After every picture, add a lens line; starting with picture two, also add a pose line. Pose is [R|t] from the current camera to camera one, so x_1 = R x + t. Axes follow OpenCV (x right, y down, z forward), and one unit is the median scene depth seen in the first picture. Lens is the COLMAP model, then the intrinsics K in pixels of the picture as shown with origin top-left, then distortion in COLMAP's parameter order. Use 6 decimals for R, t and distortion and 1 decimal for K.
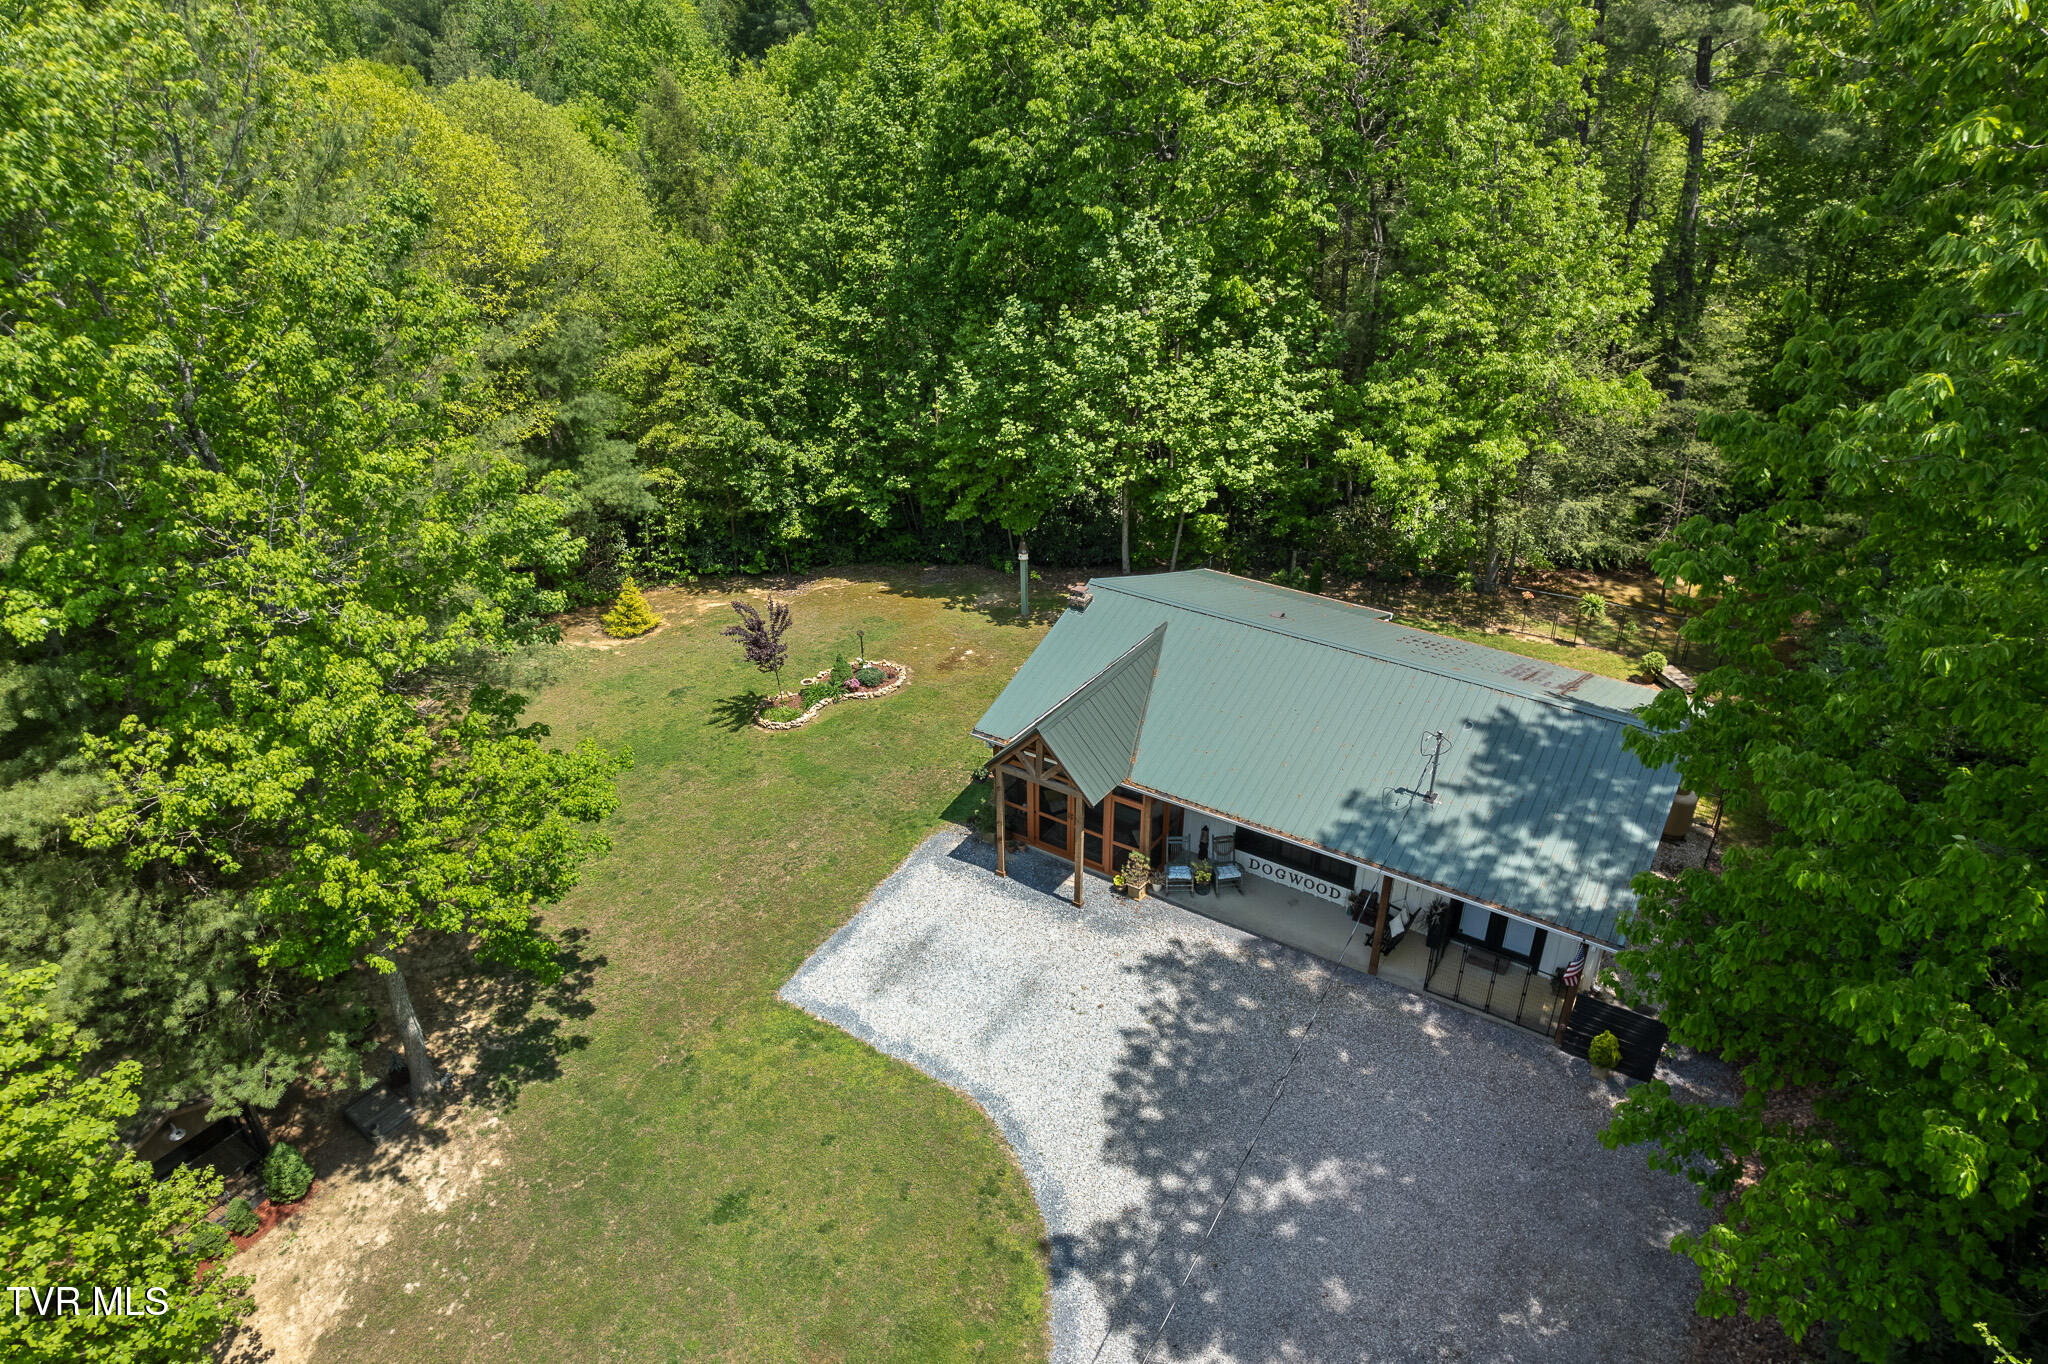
lens RADIAL K [[1312.3, 0, 1024.0], [0, 1312.3, 682.0], [0, 0, 1]] dist [-0.027257, -0.000197]
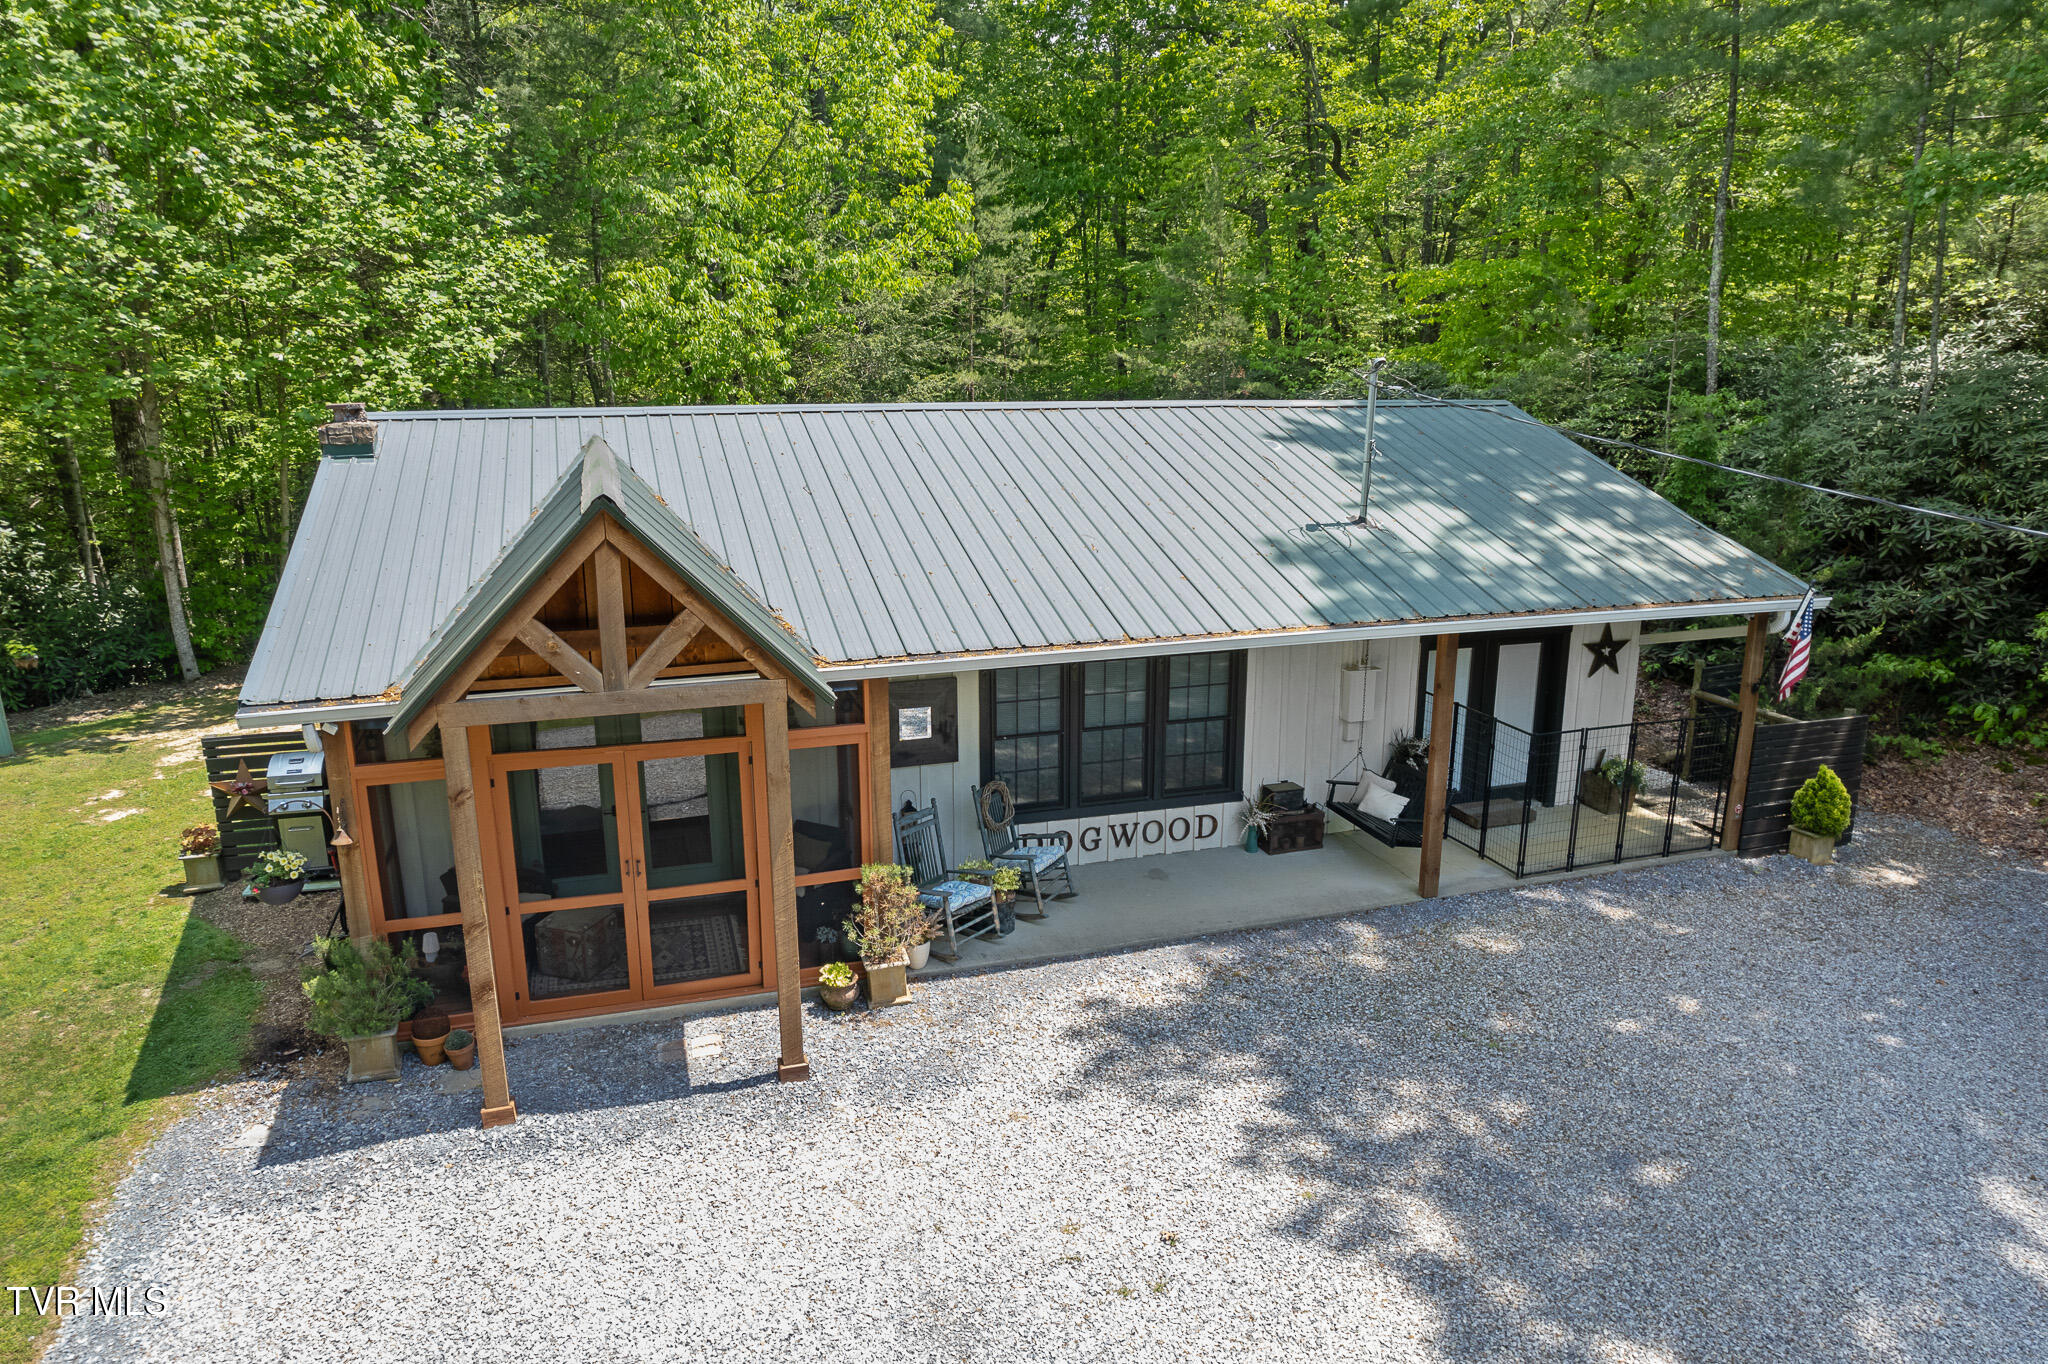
lens RADIAL K [[1312.3, 0, 1024.0], [0, 1312.3, 682.0], [0, 0, 1]] dist [-0.027257, -0.000197]
pose [[0.636588, -0.190760, 0.747239, -0.155825], [0.362841, 0.929071, -0.071932, 0.125130], [-0.680516, 0.316920, 0.660651, 0.725343]]
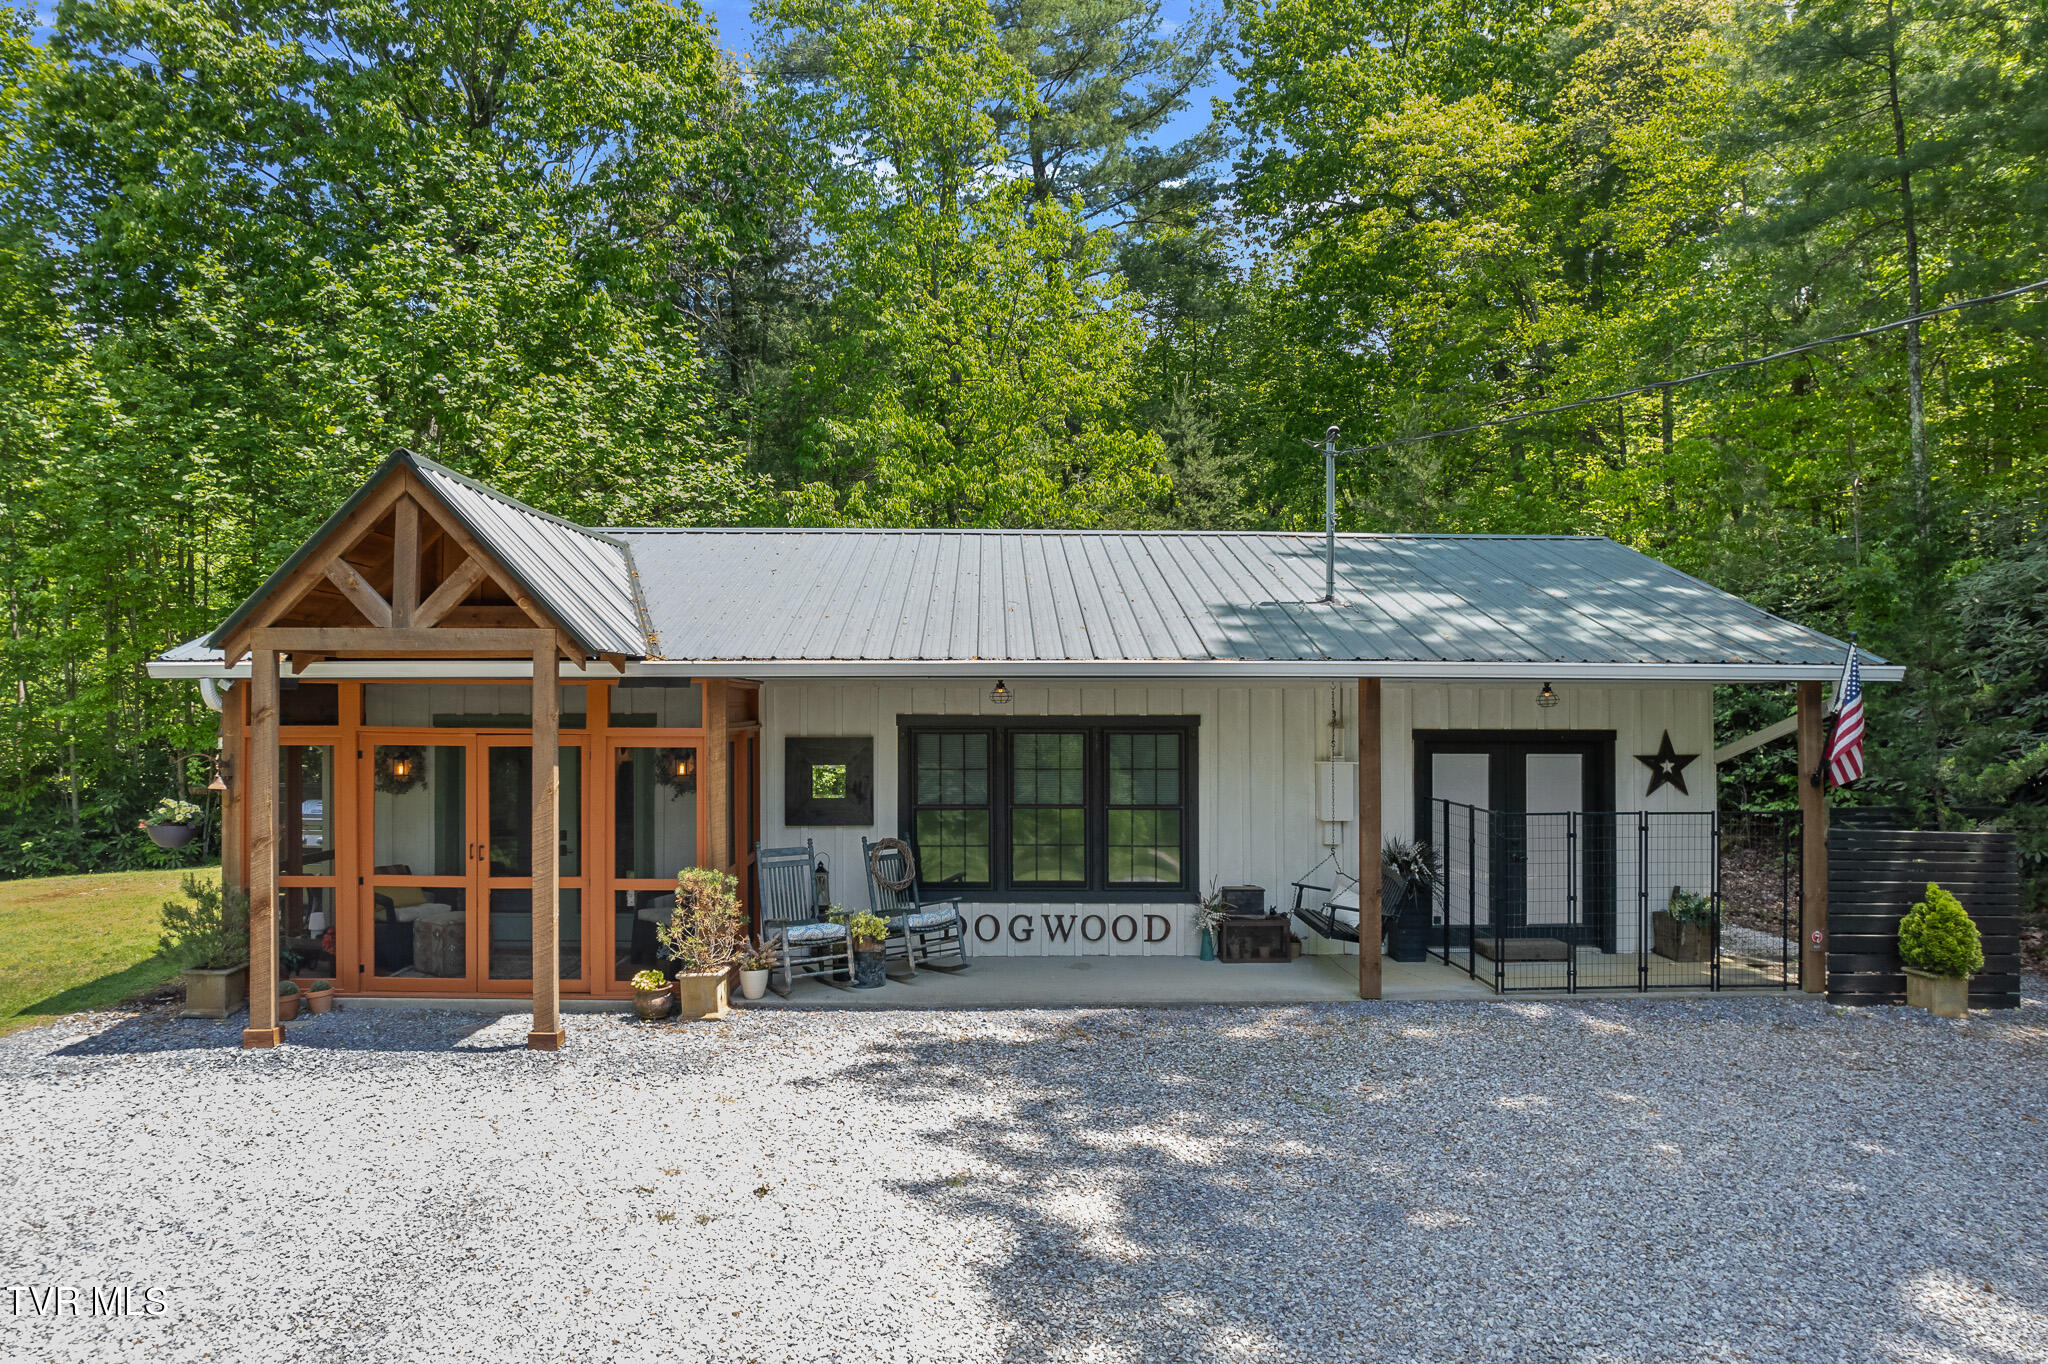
lens RADIAL K [[1314.8, 0, 1024.0], [0, 1314.8, 682.0], [0, 0, 1]] dist [-0.058991, 0.078320]
pose [[0.832187, 0.006952, 0.554452, -0.041850], [0.261254, 0.877065, -0.403117, 0.258147], [-0.489093, 0.480322, 0.728065, 0.678190]]
